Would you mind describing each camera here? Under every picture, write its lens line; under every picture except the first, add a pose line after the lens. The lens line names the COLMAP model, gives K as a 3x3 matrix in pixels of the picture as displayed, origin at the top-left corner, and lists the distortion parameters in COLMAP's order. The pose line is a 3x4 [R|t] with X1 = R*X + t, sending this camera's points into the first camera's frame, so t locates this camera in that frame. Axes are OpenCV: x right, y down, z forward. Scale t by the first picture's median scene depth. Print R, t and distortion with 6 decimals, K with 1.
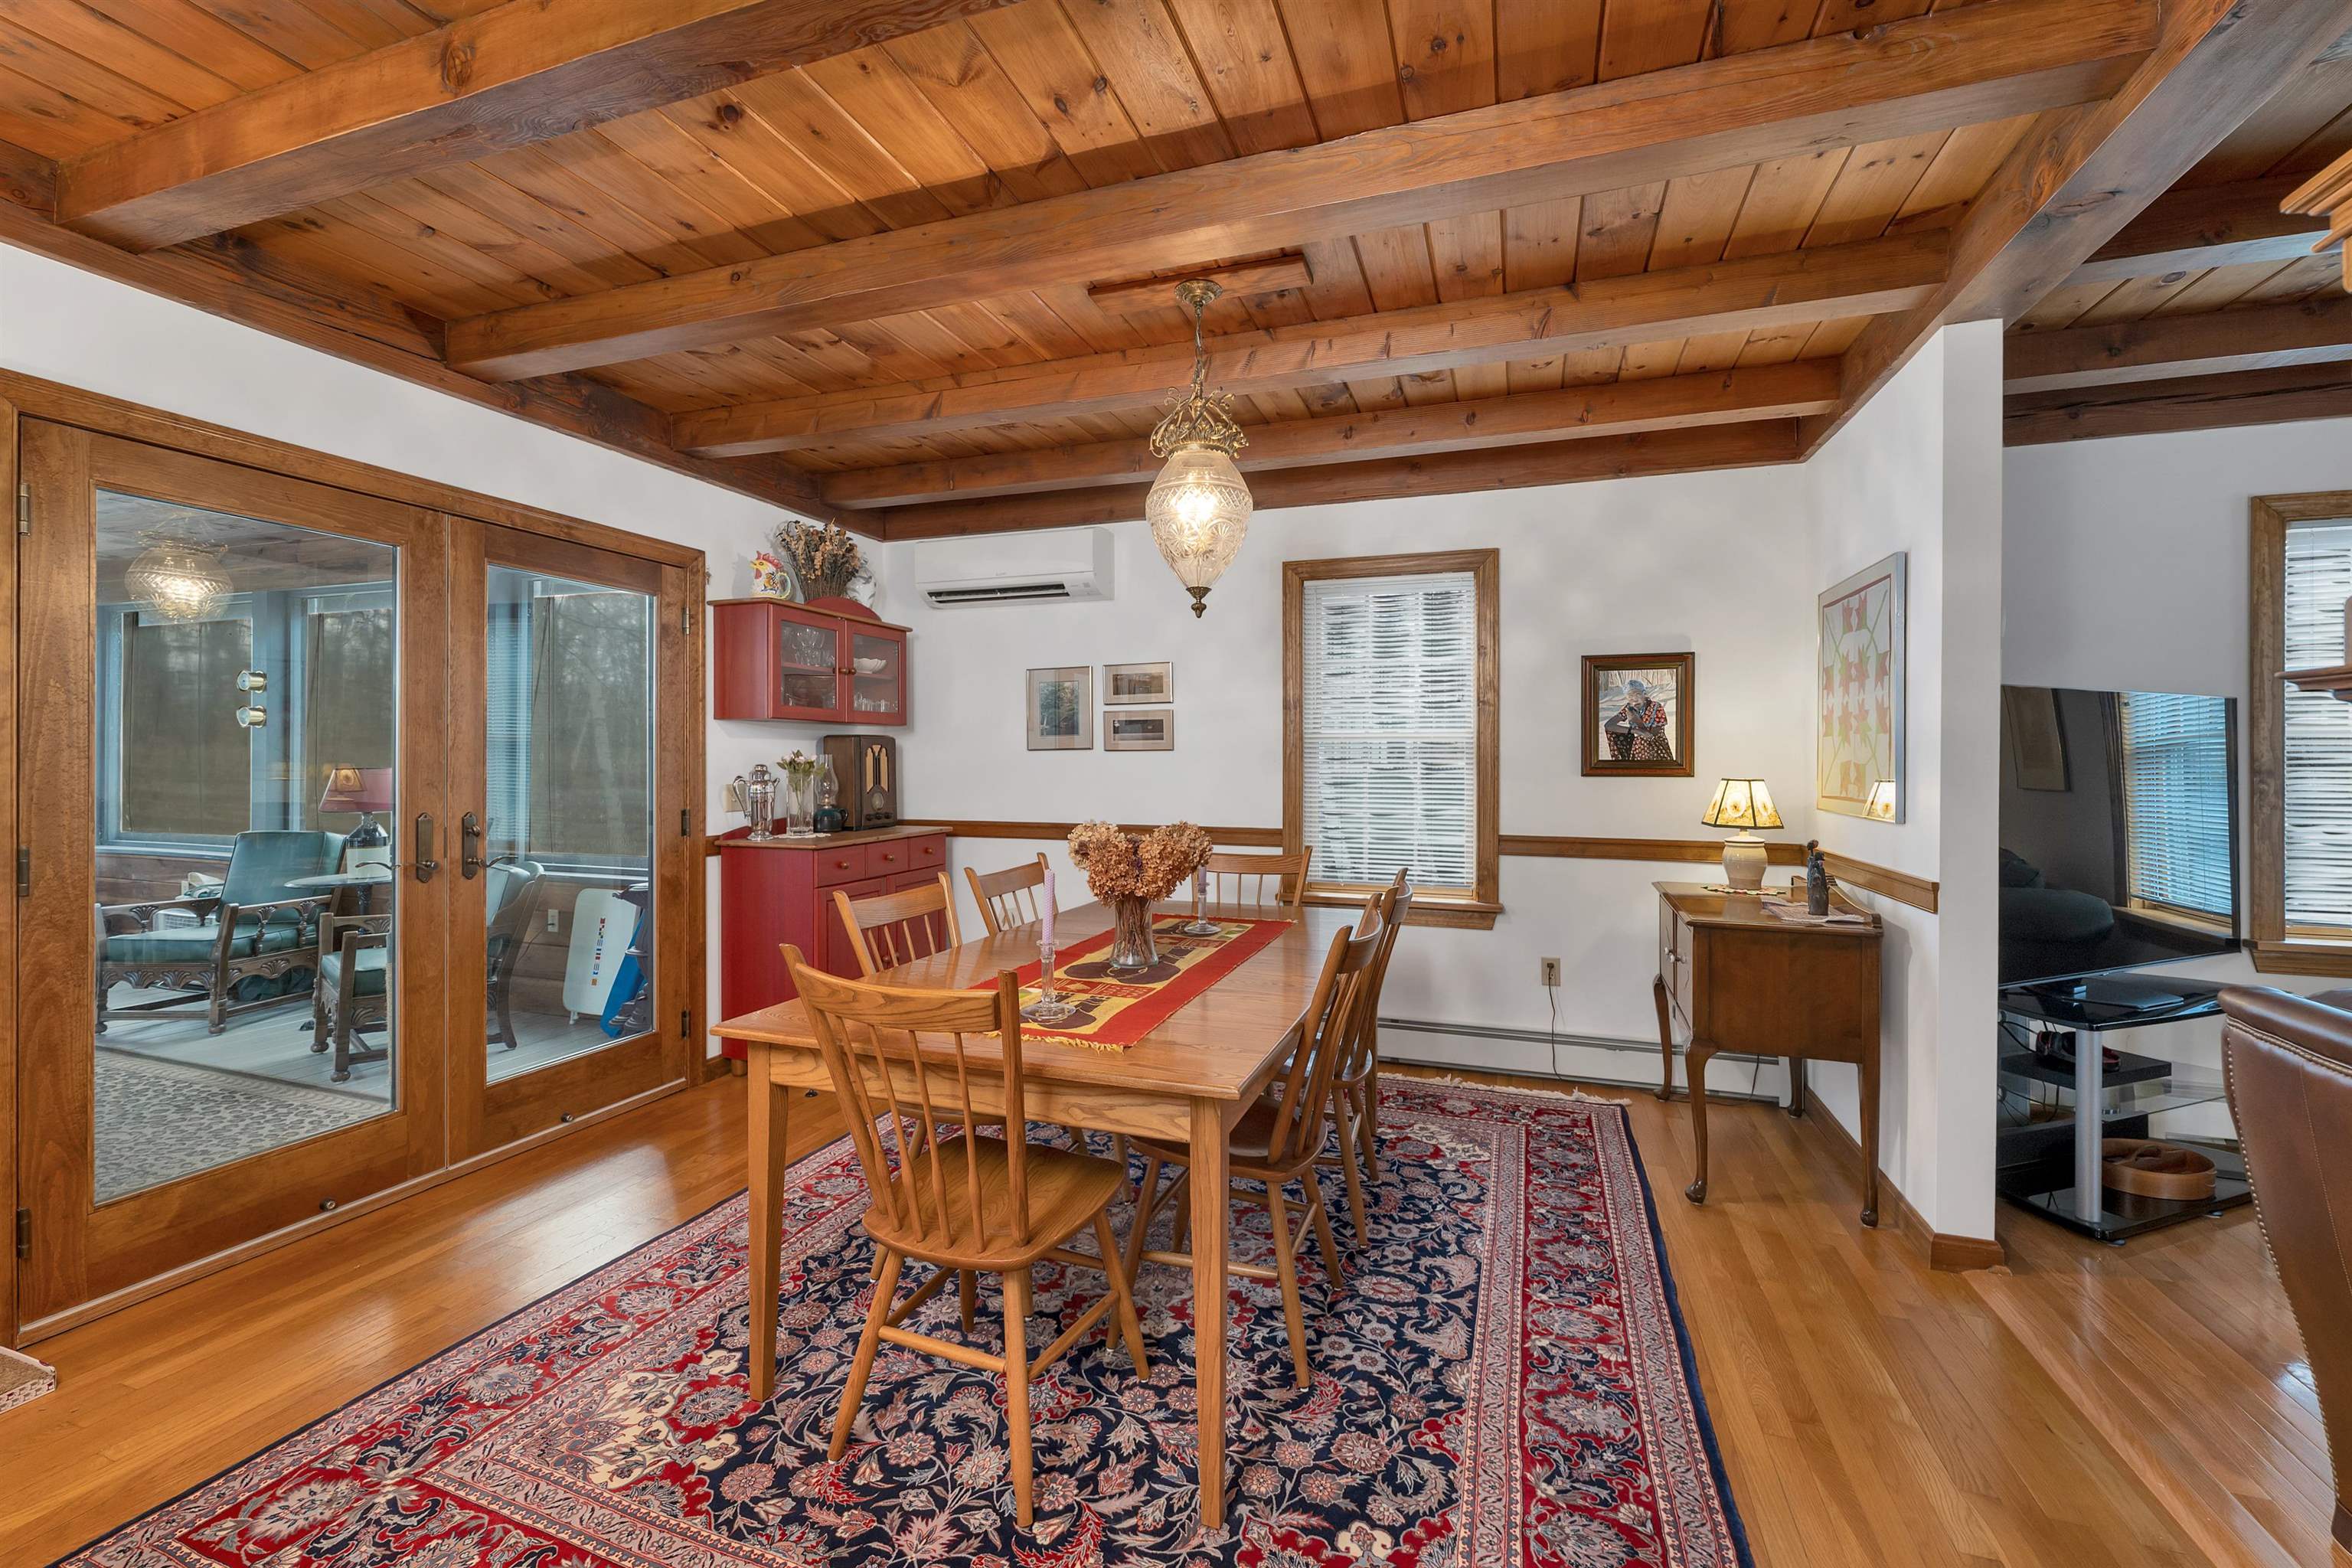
lens RADIAL K [[973.2, 0, 1168.3], [0, 973.2, 758.5], [0, 0, 1]] dist [-0.000188, -0.000060]
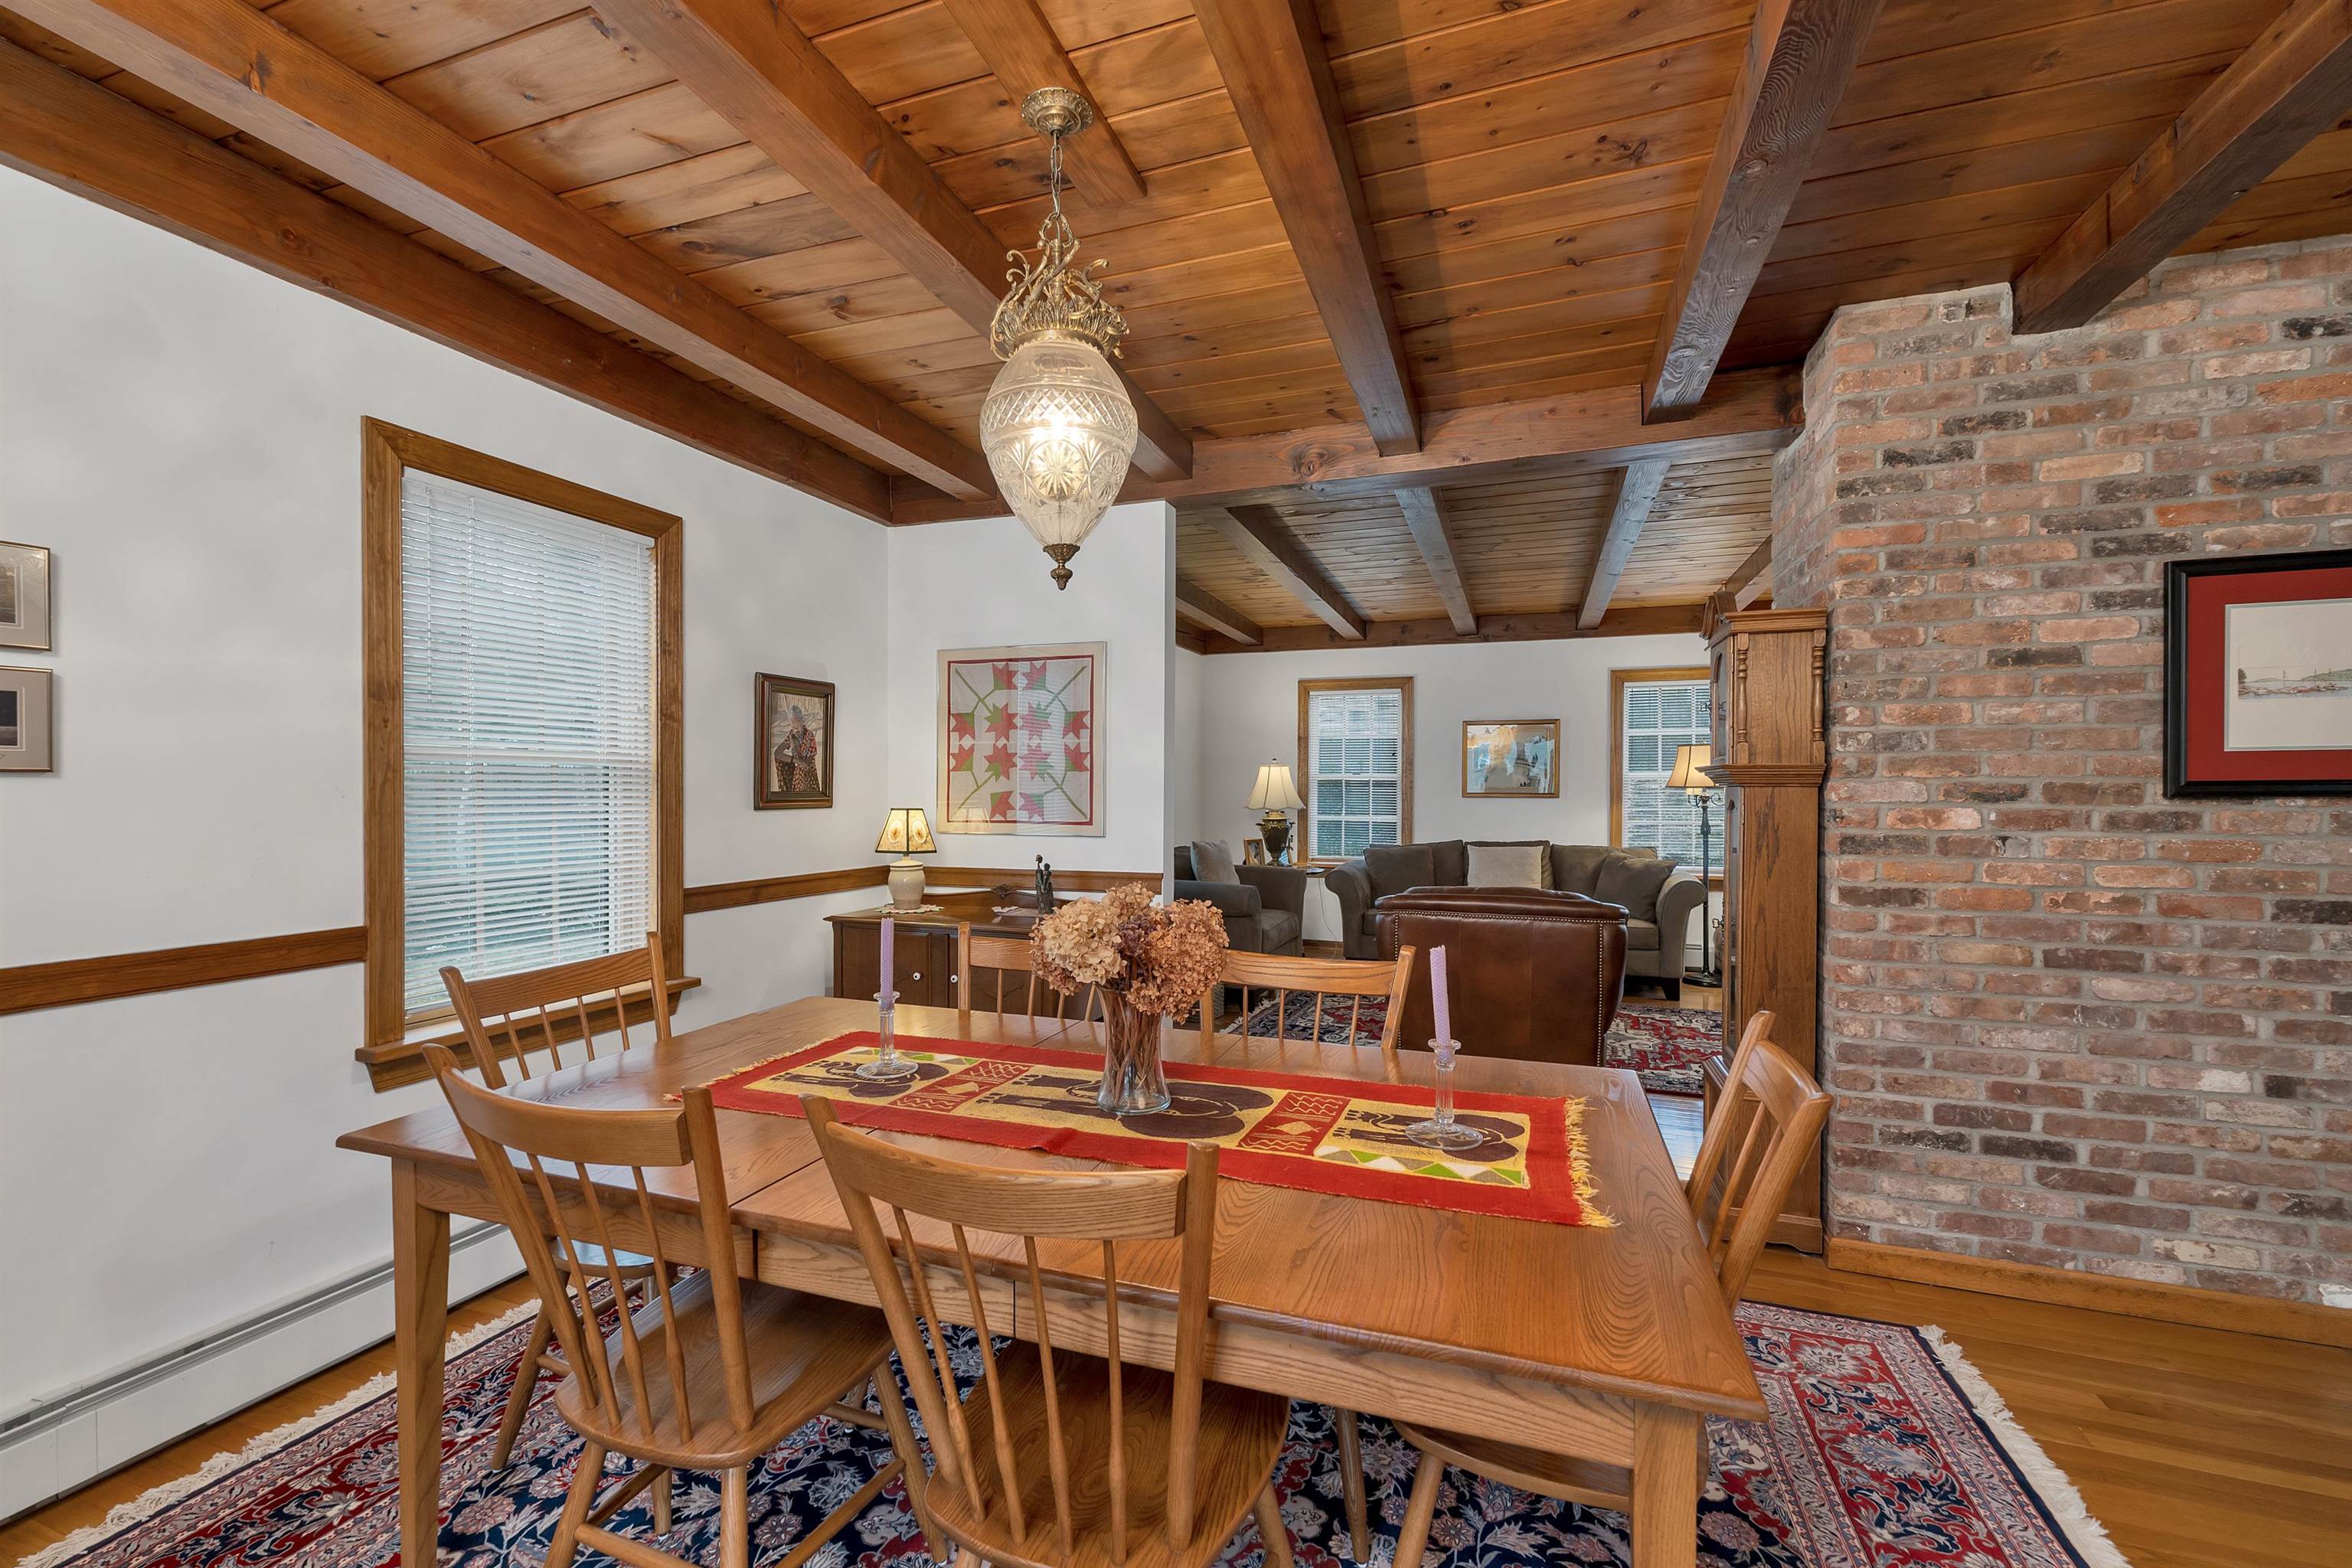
lens RADIAL K [[983.8, 0, 1175.9], [0, 983.8, 792.6], [0, 0, 1]] dist [0.024898, 0.000273]
pose [[-0.002825, -0.005551, 0.999981, -0.461697], [0.001778, 0.999983, 0.005556, -0.001892], [-0.999994, 0.001793, -0.002815, 0.628982]]
